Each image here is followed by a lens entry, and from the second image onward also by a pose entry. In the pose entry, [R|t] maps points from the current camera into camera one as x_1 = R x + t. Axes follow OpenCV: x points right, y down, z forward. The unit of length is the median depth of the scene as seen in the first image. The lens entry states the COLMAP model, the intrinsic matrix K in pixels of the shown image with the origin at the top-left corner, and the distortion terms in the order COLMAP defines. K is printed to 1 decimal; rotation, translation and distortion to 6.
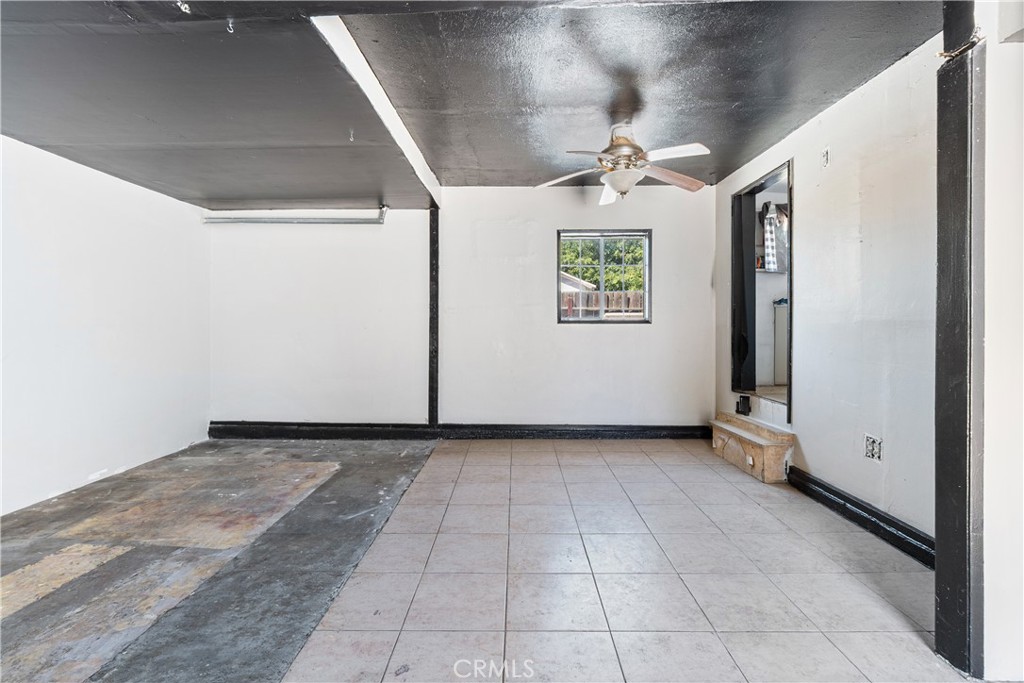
lens RADIAL K [[446.2, 0, 513.3], [0, 446.2, 323.5], [0, 0, 1]] dist [0.001051, 0.000130]
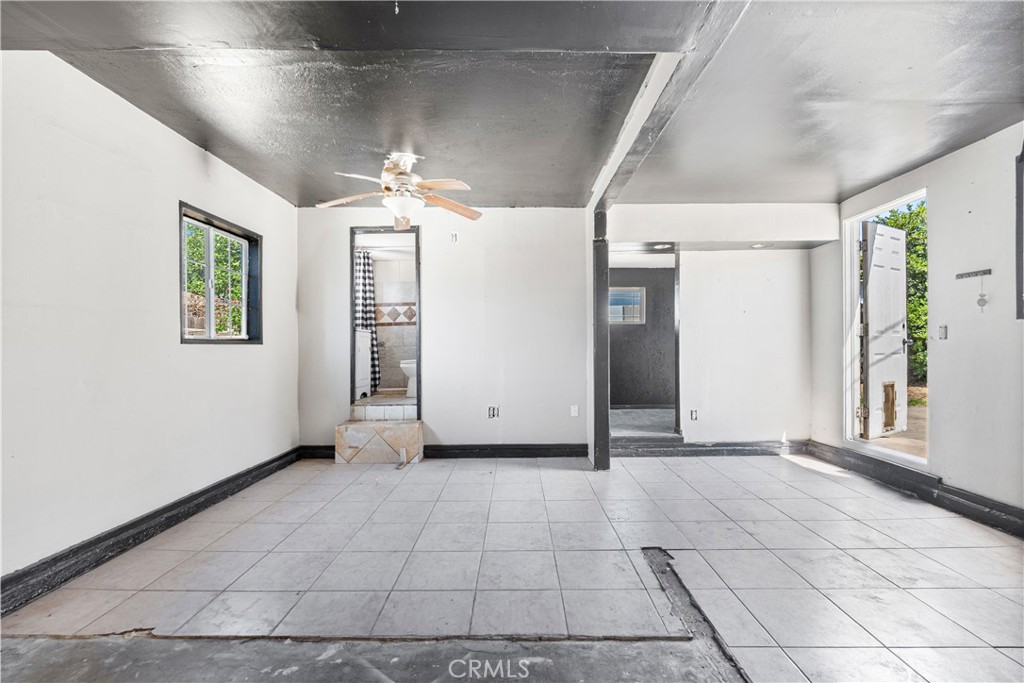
lens RADIAL K [[448.4, 0, 512.0], [0, 448.4, 341.5], [0, 0, 1]] dist [0.000070, -0.000058]
pose [[0.001522, 0.009731, 0.999951, -0.802041], [0.006695, 0.999930, -0.009741, 0.009062], [-0.999976, 0.006710, 0.001457, 0.731487]]
